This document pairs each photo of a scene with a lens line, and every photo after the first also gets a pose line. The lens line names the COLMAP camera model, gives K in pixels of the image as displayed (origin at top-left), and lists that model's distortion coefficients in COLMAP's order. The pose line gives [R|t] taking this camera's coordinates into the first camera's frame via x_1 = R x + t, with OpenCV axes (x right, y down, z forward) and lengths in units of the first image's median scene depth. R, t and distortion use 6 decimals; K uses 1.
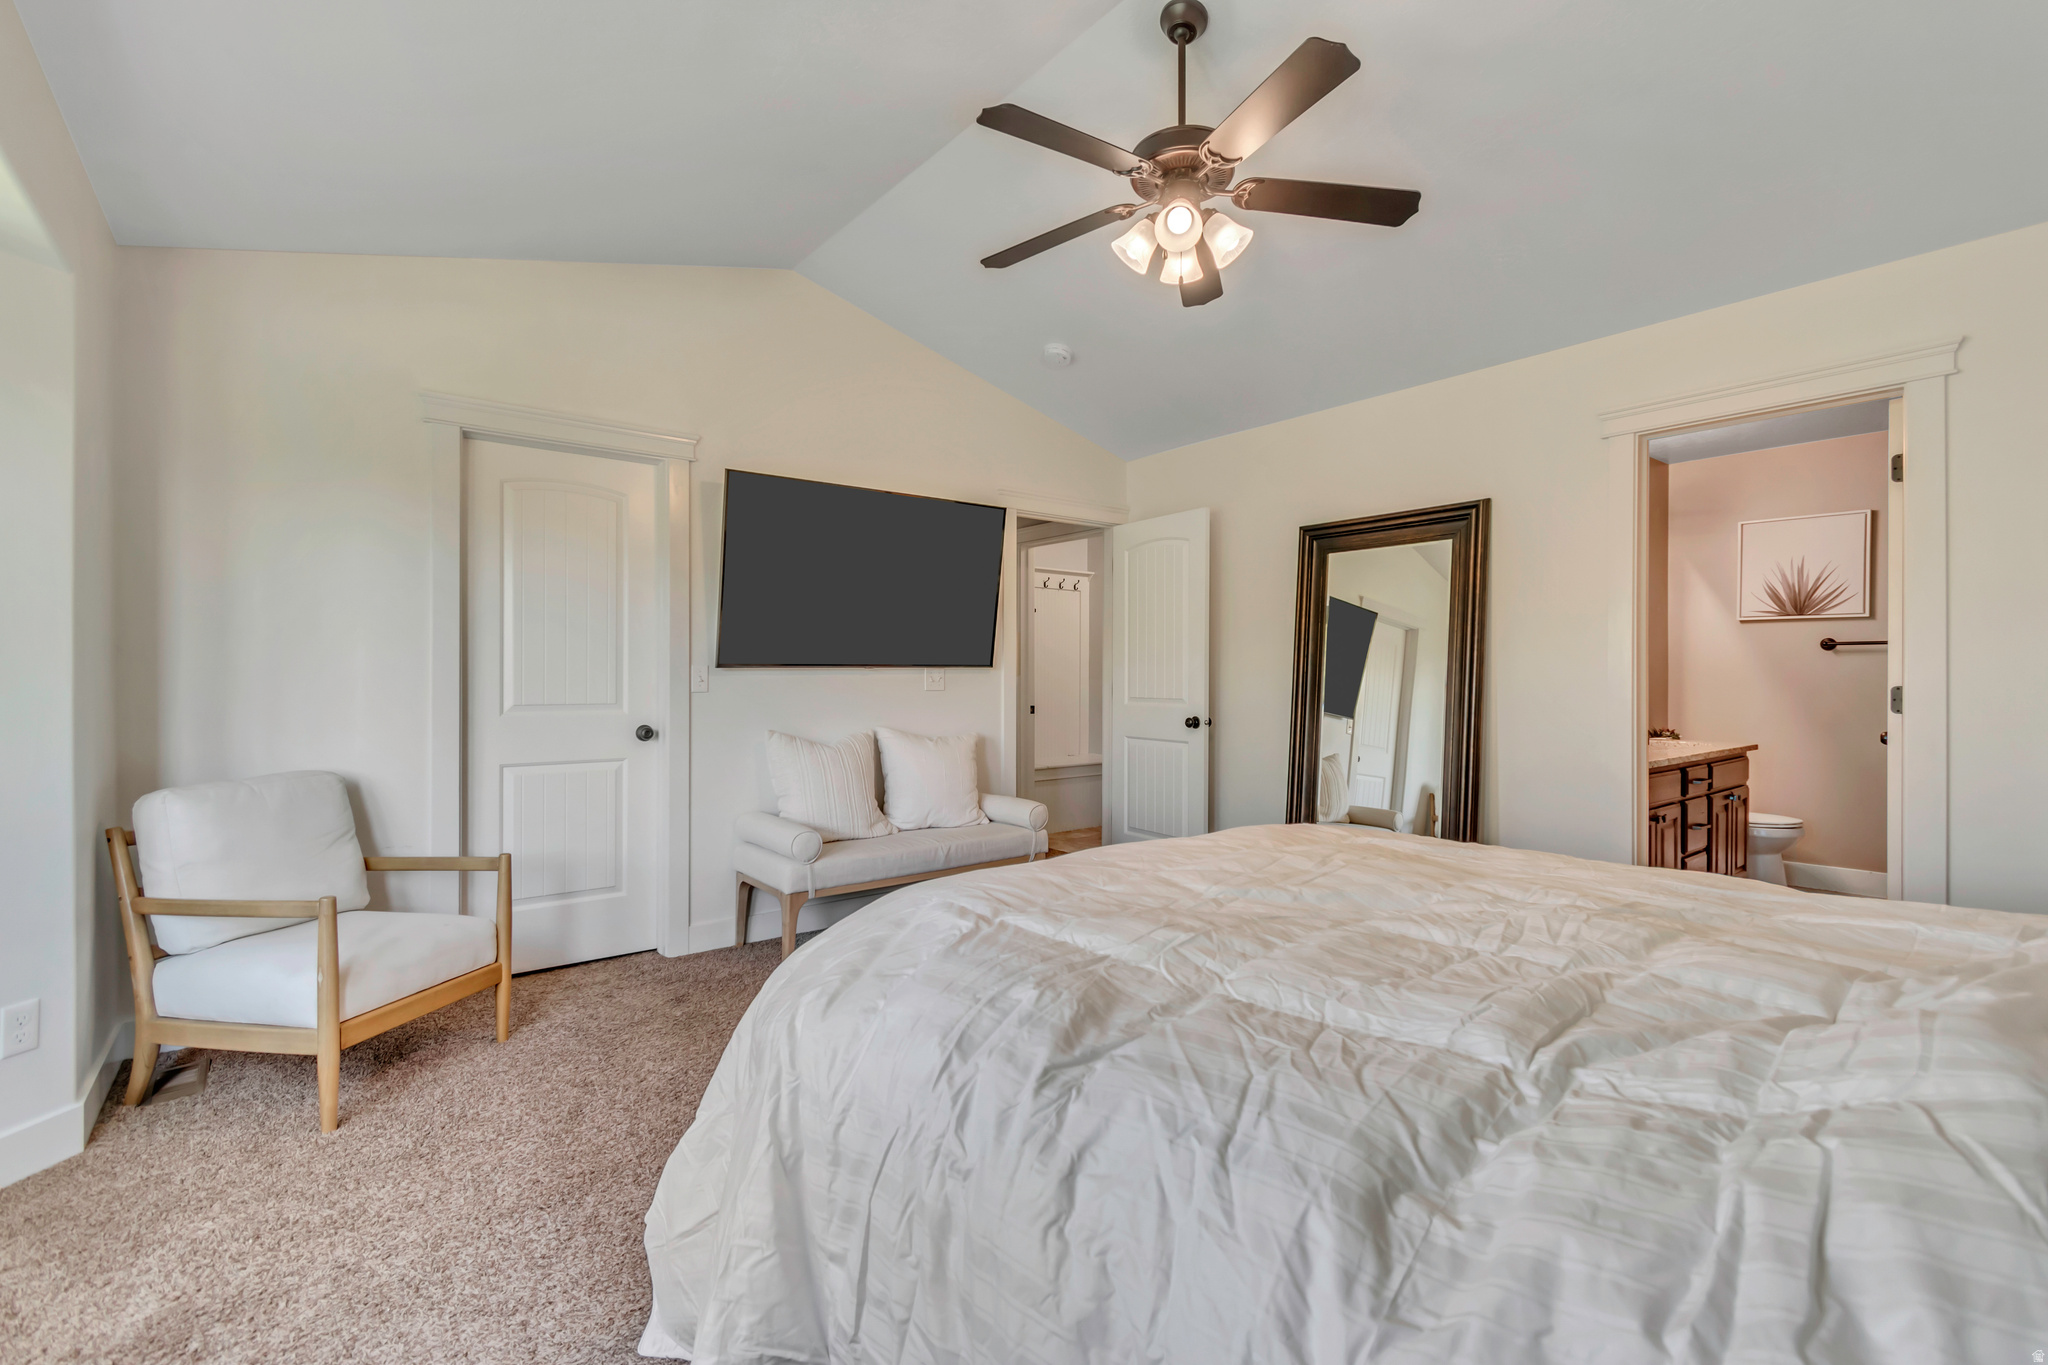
lens RADIAL K [[914.5, 0, 1018.5], [0, 914.5, 677.9], [0, 0, 1]] dist [0.003084, -0.002070]
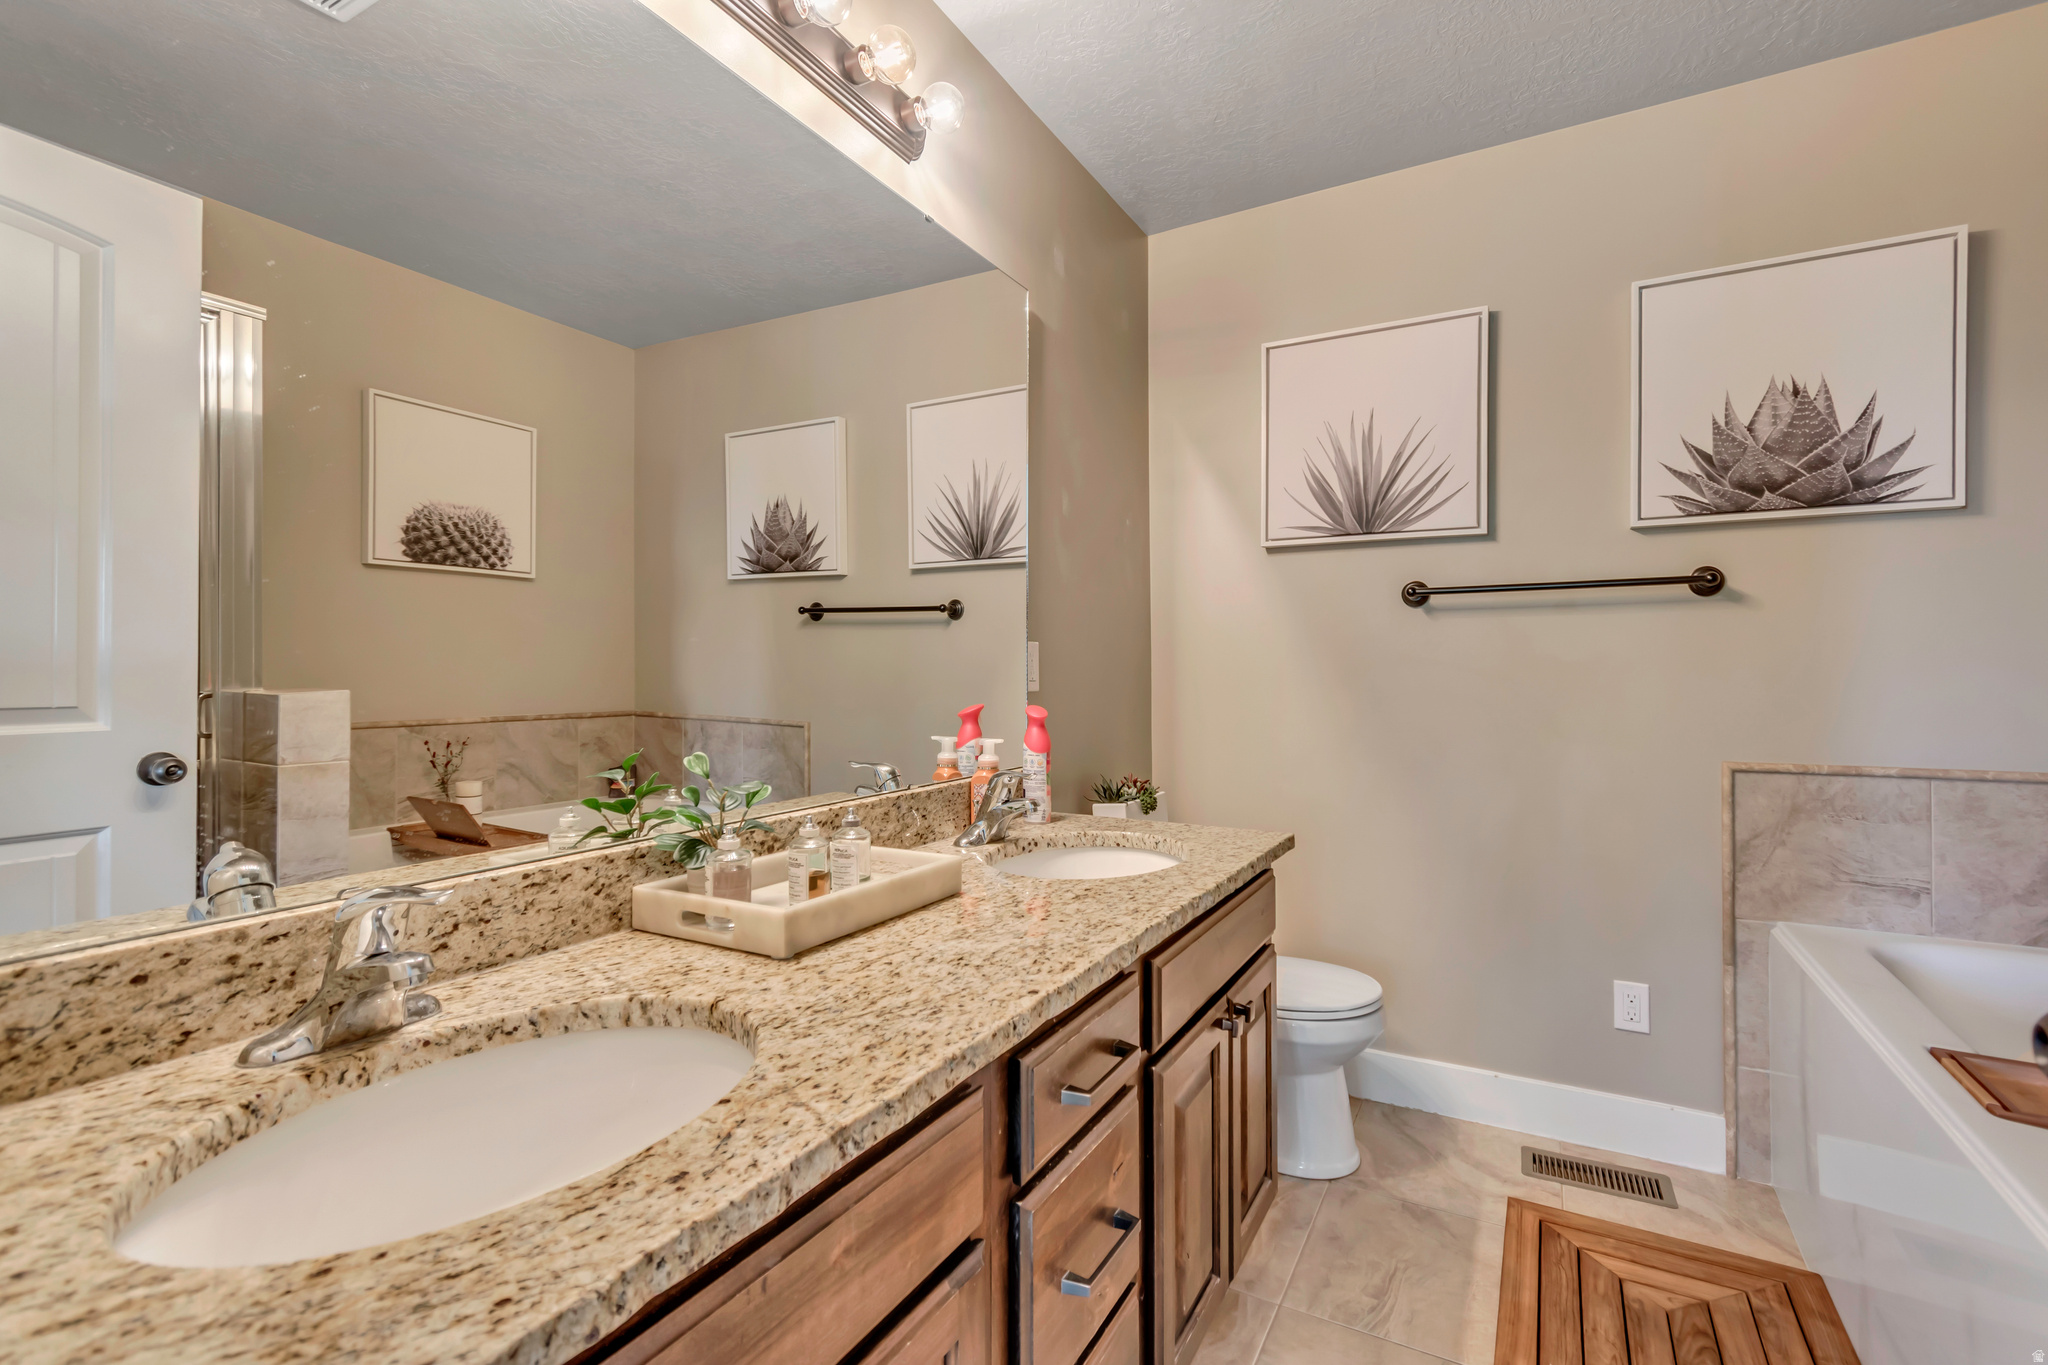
lens RADIAL K [[914.5, 0, 1031.5], [0, 914.5, 676.4], [0, 0, 1]] dist [0.003084, -0.002070]
pose [[0.925125, -0.009126, 0.379554, 0.509527], [0.010245, 0.999947, -0.000928, 0.004408], [-0.379525, 0.004747, 0.925169, 0.625078]]
